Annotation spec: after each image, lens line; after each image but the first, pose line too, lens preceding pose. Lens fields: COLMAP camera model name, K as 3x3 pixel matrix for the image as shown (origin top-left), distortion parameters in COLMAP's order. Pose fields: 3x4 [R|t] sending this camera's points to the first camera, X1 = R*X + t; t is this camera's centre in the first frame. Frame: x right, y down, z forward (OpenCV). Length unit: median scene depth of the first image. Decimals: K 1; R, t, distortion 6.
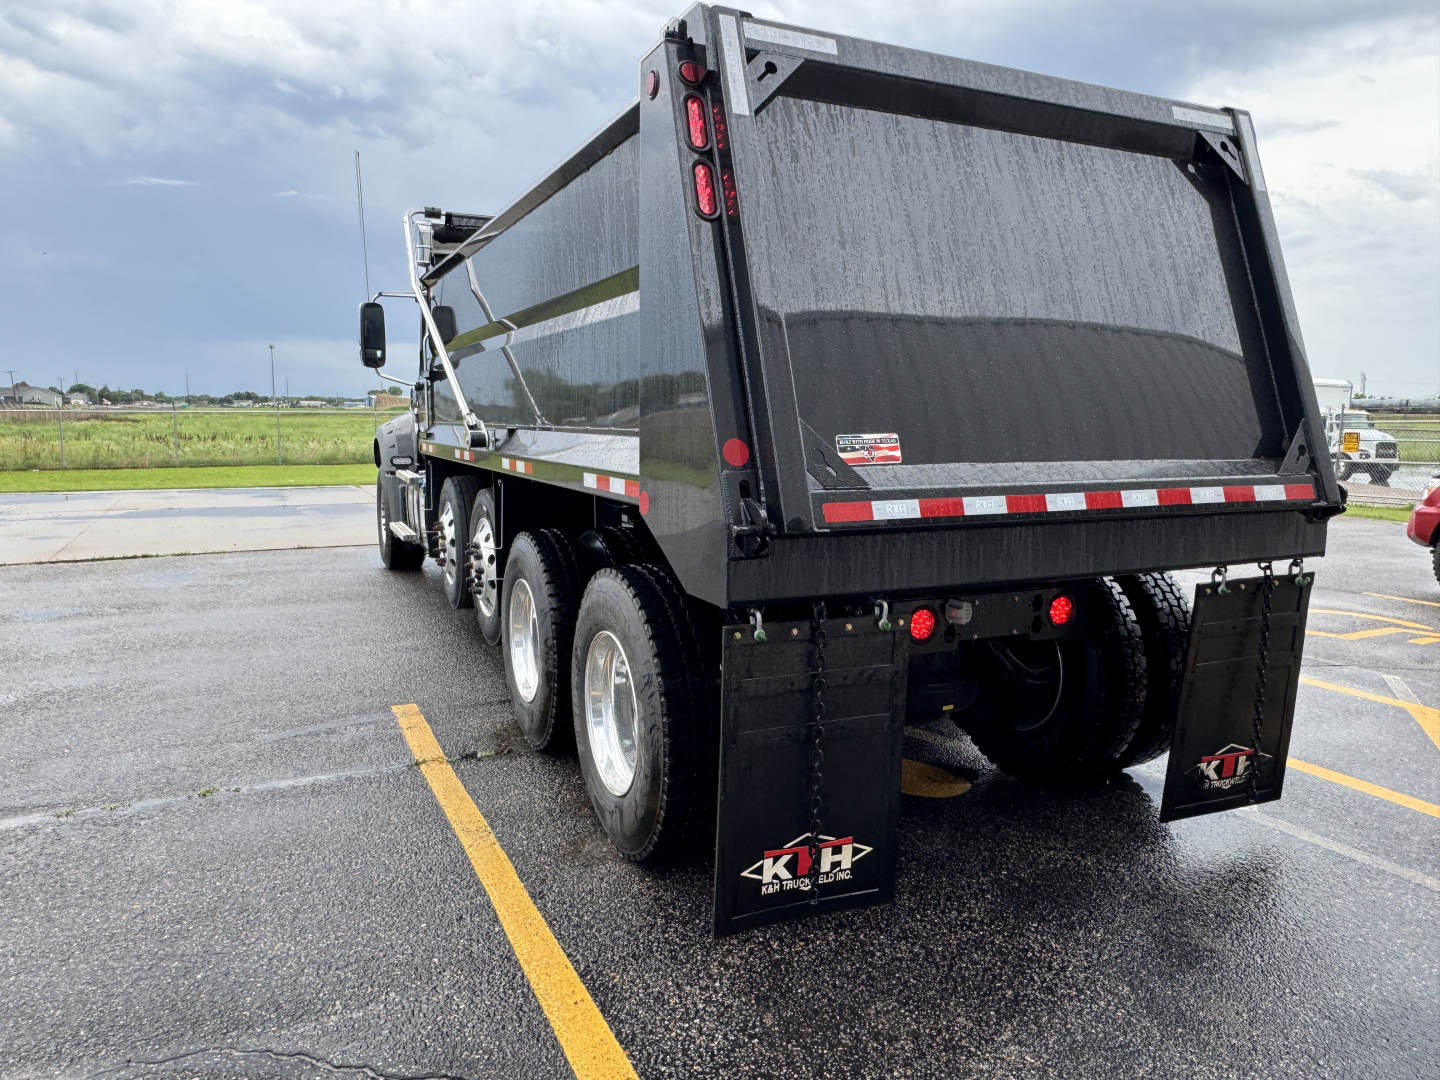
lens RADIAL K [[979.1, 0, 718.0], [0, 979.1, 540.1], [0, 0, 1]] dist [-0.001663, 0.001960]
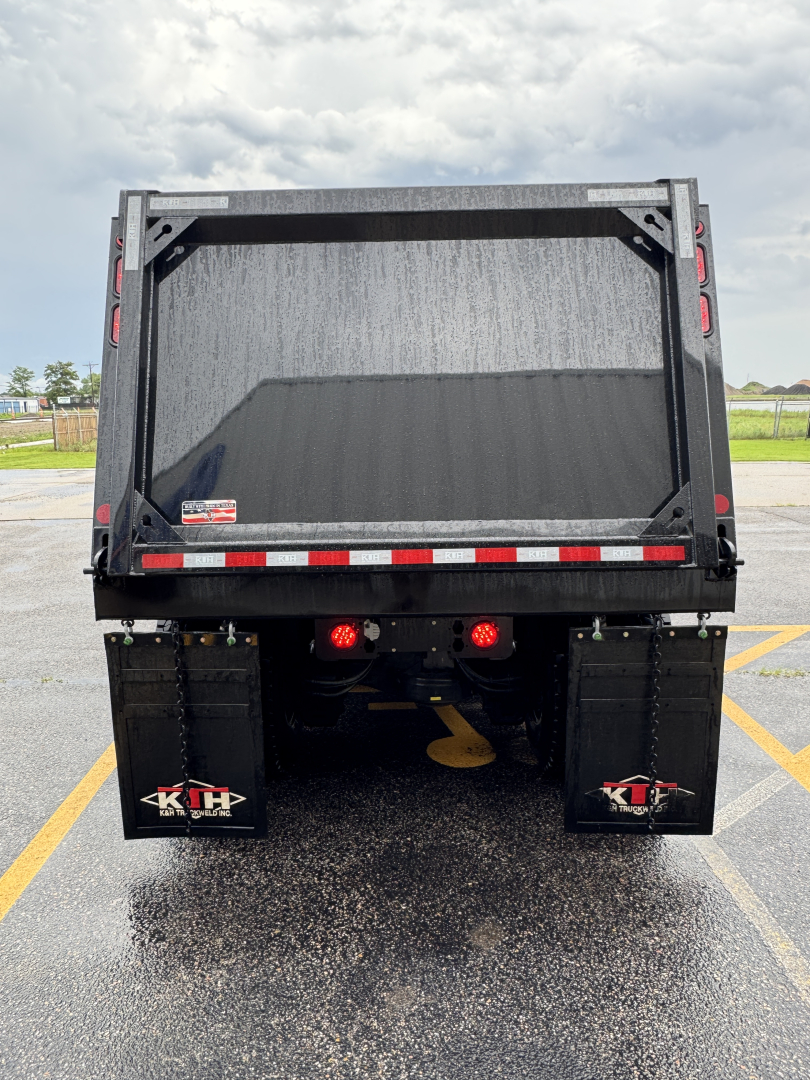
lens RADIAL K [[734.4, 0, 418.3], [0, 734.4, 531.2], [0, 0, 1]] dist [-0.001663, 0.001960]
pose [[0.898746, 0.058456, -0.434556, 0.799603], [-0.034895, 0.997465, 0.062008, -0.130352], [0.437079, -0.040566, 0.898508, 0.203622]]
